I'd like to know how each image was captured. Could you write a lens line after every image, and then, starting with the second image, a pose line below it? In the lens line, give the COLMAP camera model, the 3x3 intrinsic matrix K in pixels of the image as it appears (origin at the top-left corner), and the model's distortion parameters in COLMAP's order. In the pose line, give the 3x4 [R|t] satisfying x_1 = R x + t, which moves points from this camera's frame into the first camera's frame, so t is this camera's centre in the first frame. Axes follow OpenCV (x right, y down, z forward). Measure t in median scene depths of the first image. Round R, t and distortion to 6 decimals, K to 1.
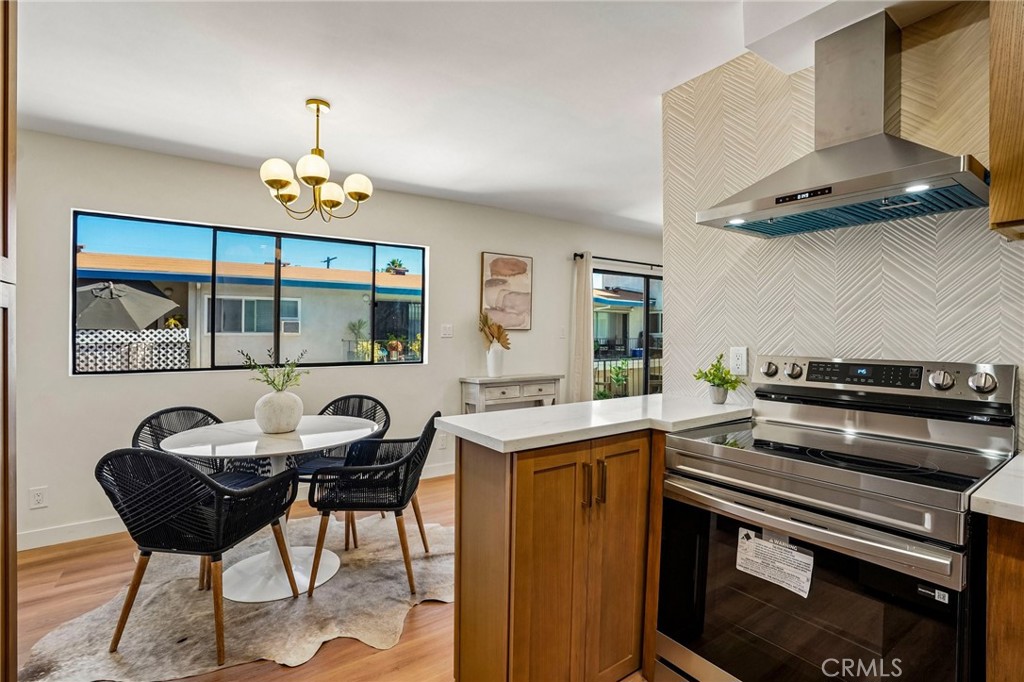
lens RADIAL K [[475.6, 0, 514.9], [0, 475.6, 337.6], [0, 0, 1]] dist [-0.039817, 0.002849]
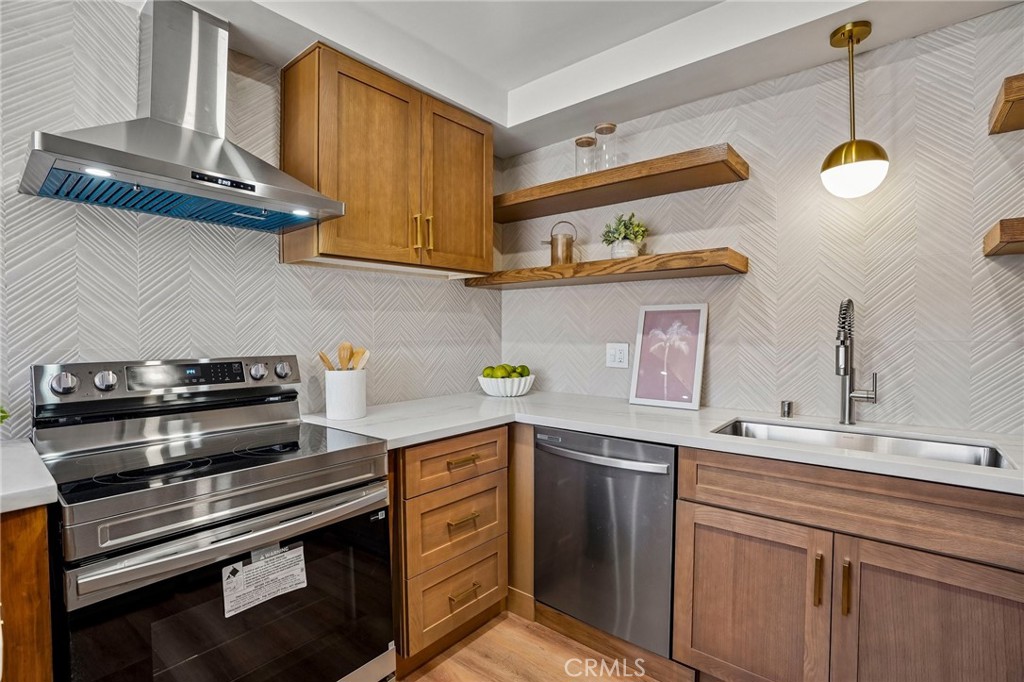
lens RADIAL K [[475.6, 0, 519.4], [0, 475.6, 340.5], [0, 0, 1]] dist [-0.039817, 0.002849]
pose [[-0.278352, -0.013254, 0.960388, -0.397128], [0.011732, 0.999783, 0.017198, -0.000960], [-0.960408, 0.016055, -0.278136, 0.651764]]
